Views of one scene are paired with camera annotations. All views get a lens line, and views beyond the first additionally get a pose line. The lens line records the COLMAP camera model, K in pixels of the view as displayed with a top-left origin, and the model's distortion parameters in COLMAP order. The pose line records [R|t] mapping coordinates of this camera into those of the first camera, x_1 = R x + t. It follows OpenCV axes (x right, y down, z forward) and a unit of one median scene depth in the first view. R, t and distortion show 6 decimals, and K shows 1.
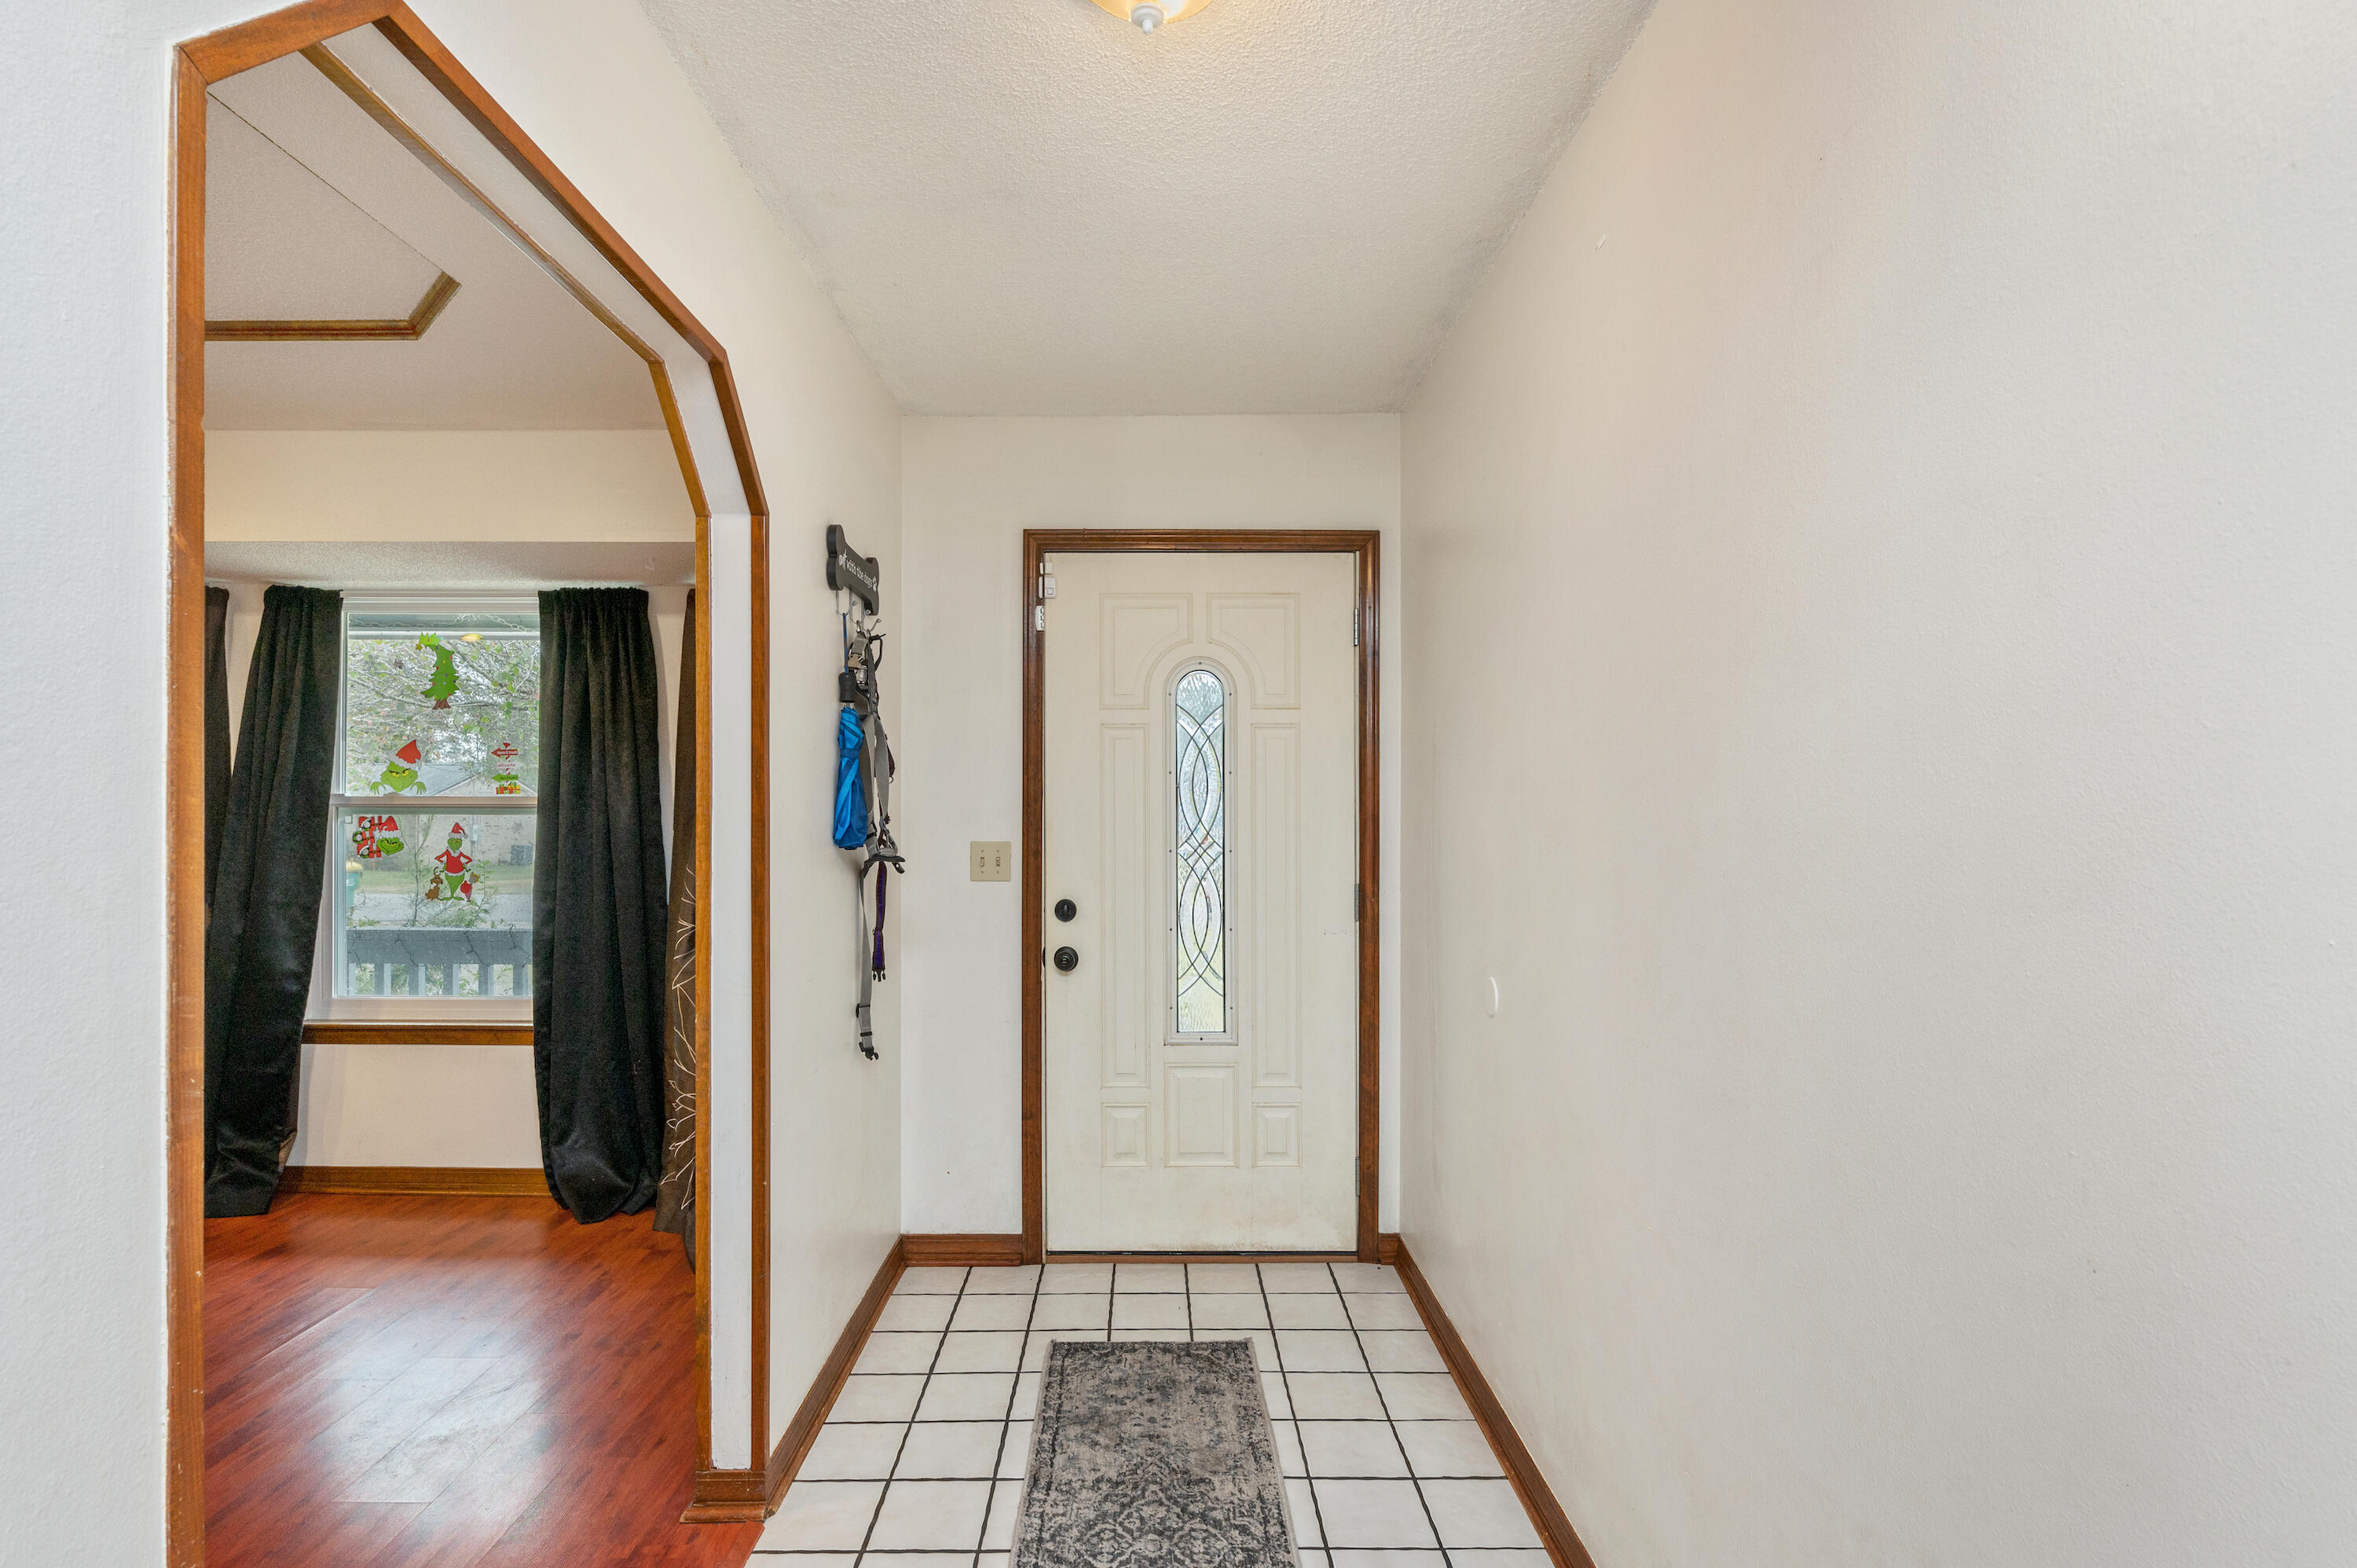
lens RADIAL K [[1072.5, 0, 1083.2], [0, 1072.5, 807.9], [0, 0, 1]] dist [-0.000262, 0.000051]
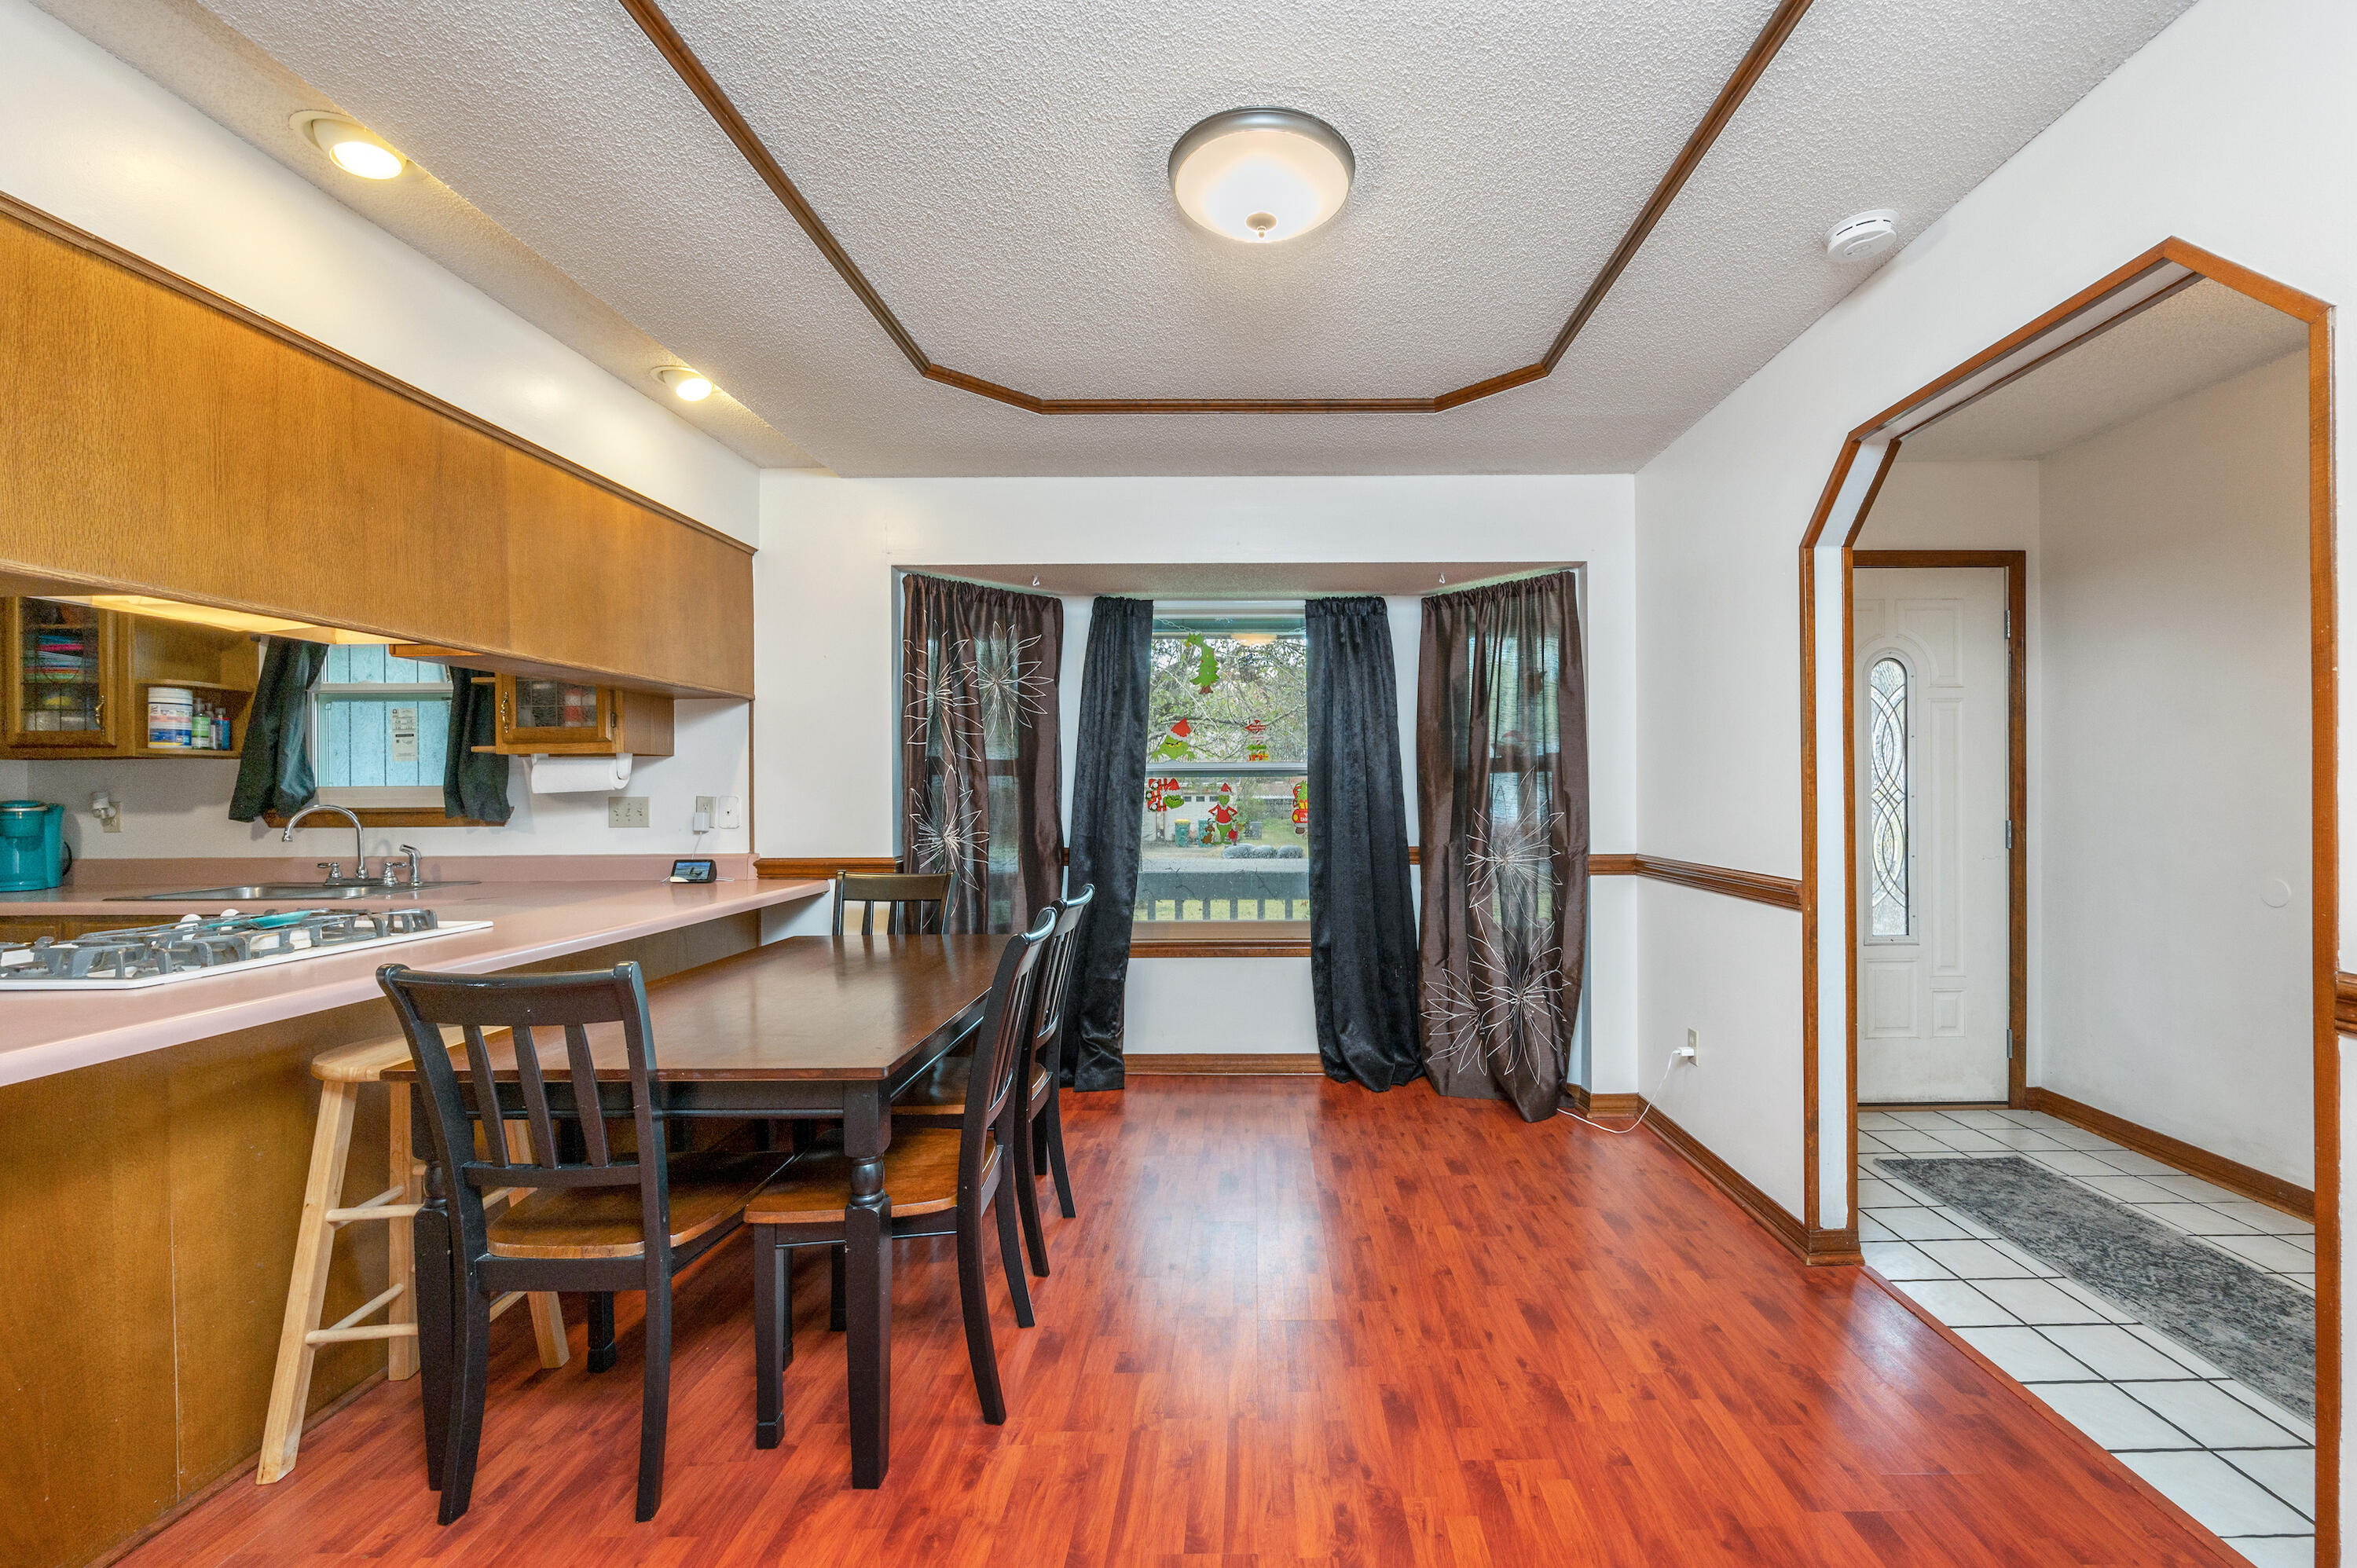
lens RADIAL K [[945.3, 0, 1194.1], [0, 945.3, 794.9], [0, 0, 1]] dist [-0.002047, -0.000546]
pose [[0.999805, -0.007692, 0.018168, -0.670394], [0.007645, 0.999967, 0.002635, 0.025363], [-0.018187, -0.002496, 0.999831, -0.118052]]
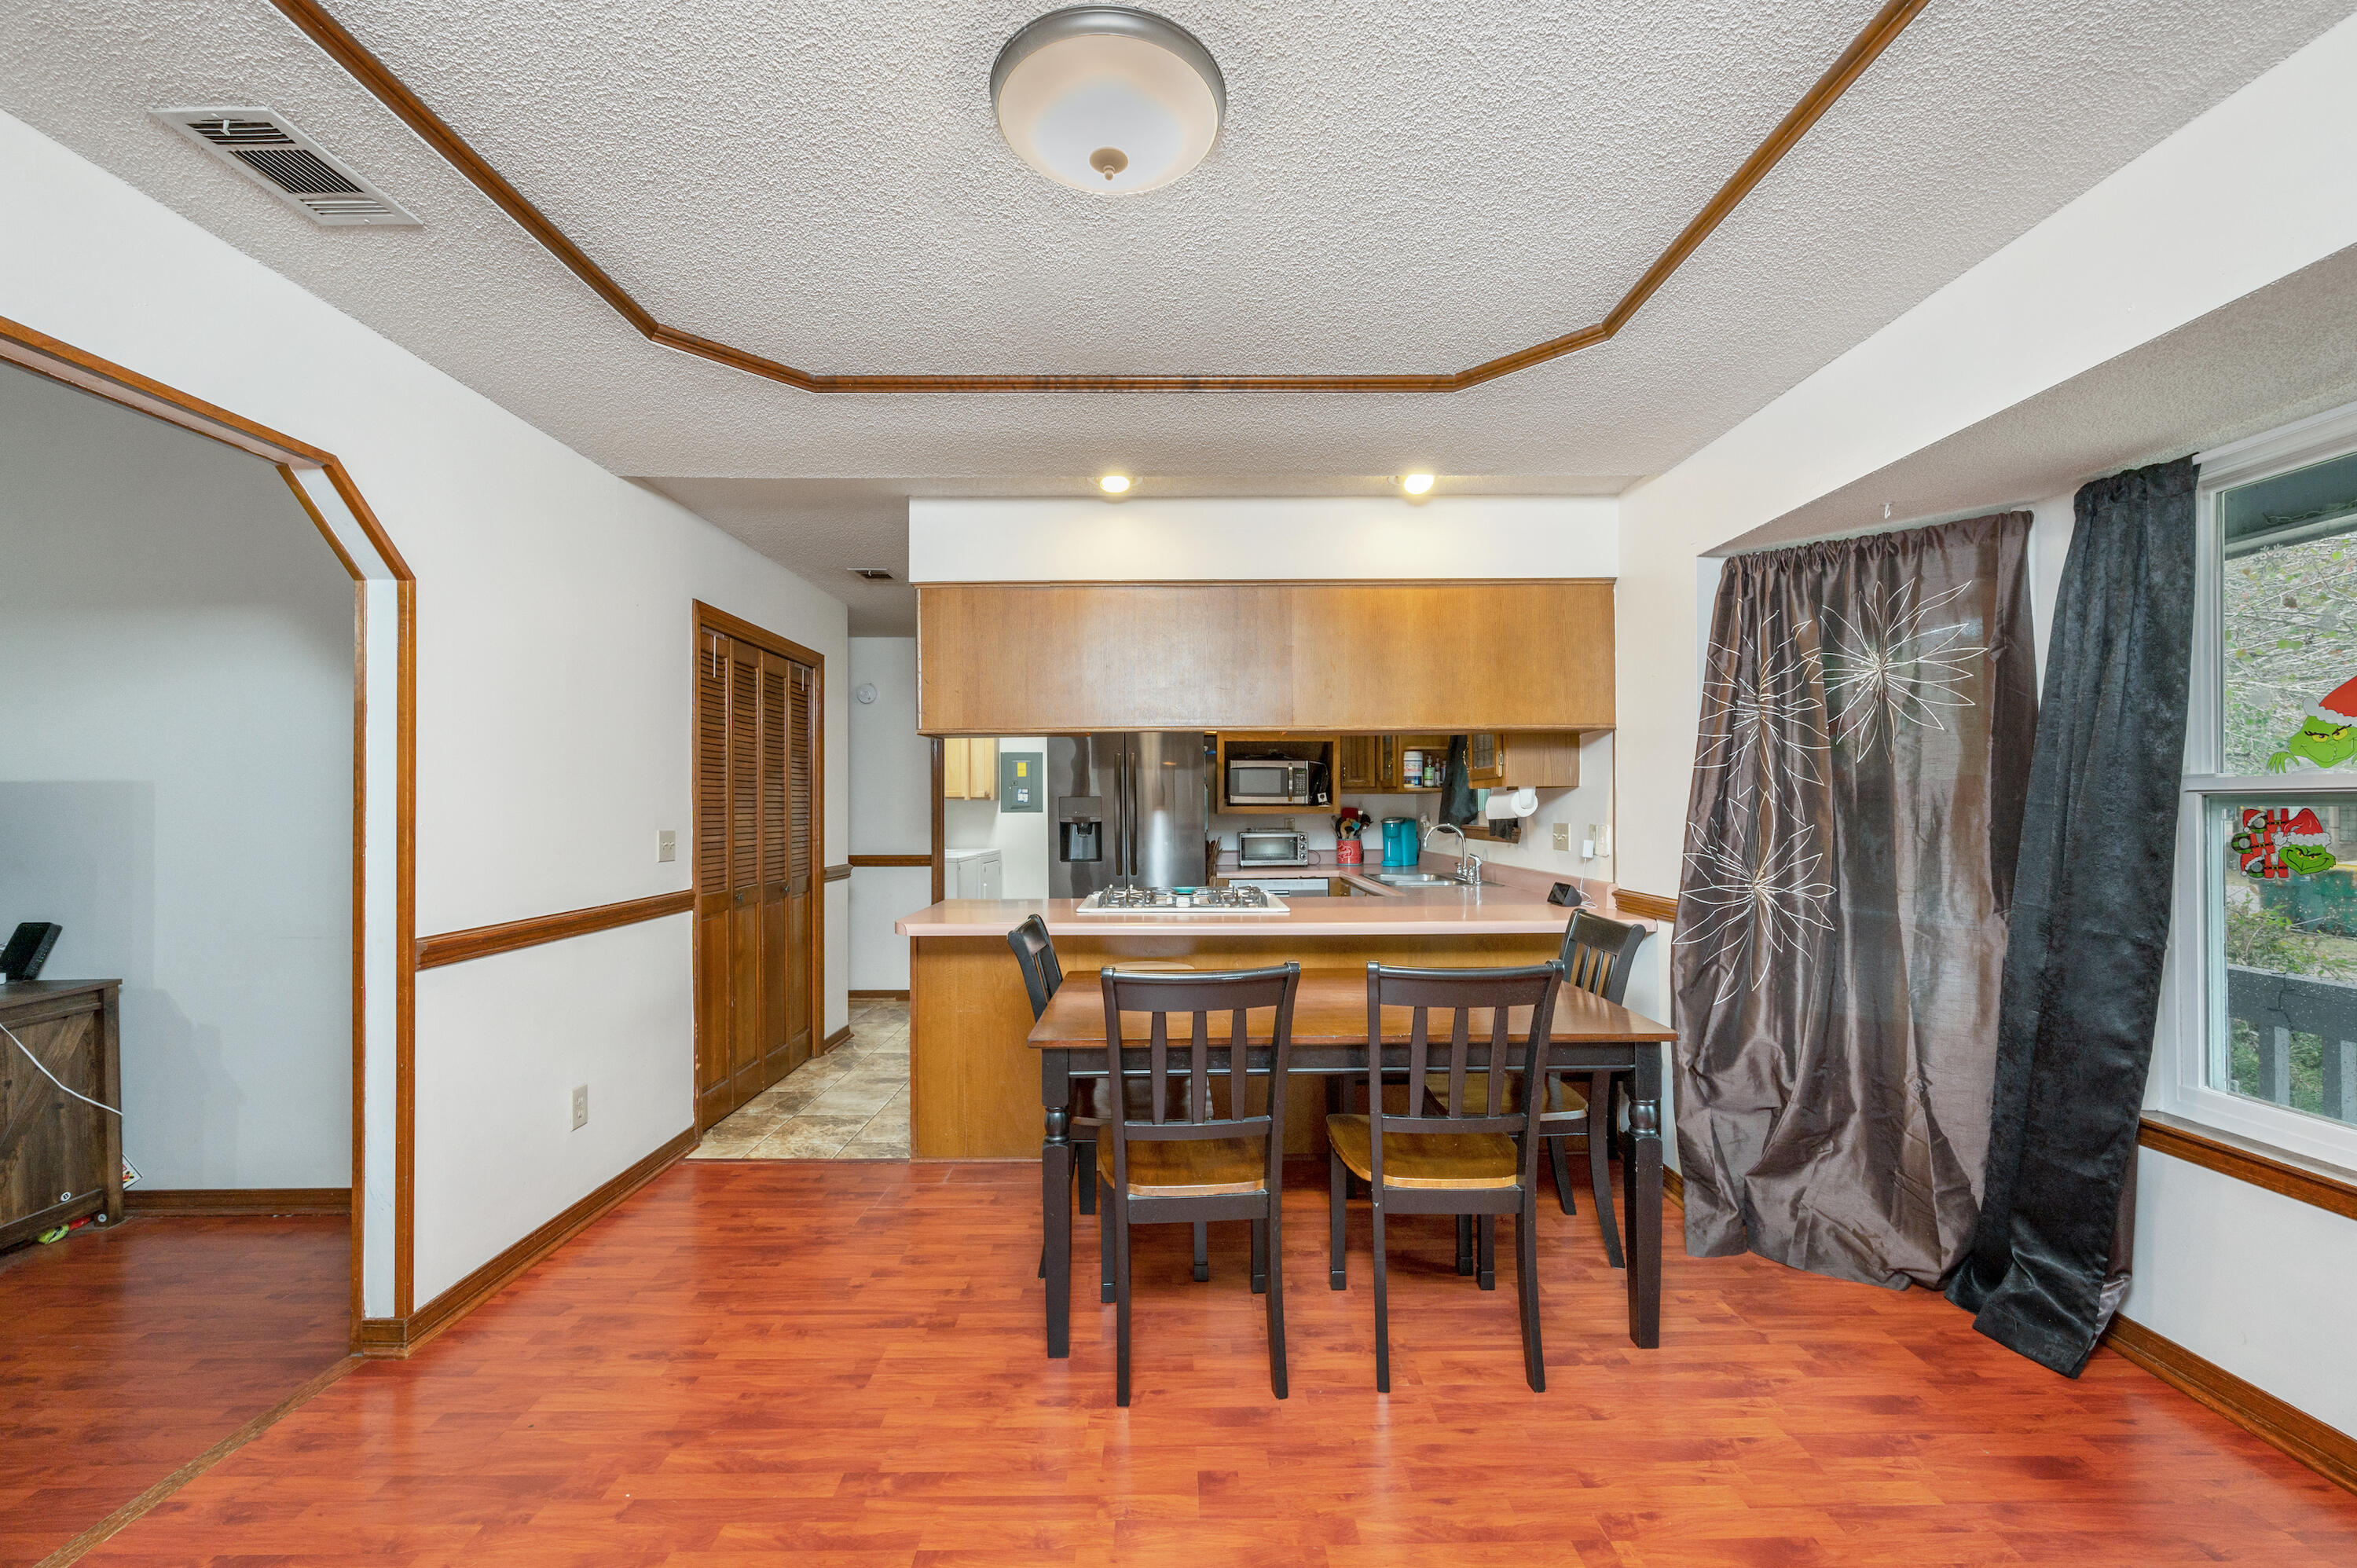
lens RADIAL K [[945.3, 0, 1171.7], [0, 945.3, 802.3], [0, 0, 1]] dist [-0.002047, -0.000546]
pose [[0.065333, -0.004566, -0.997853, -0.178821], [0.006459, 0.999971, -0.004153, 0.002026], [0.997843, -0.006174, 0.065360, 0.361055]]
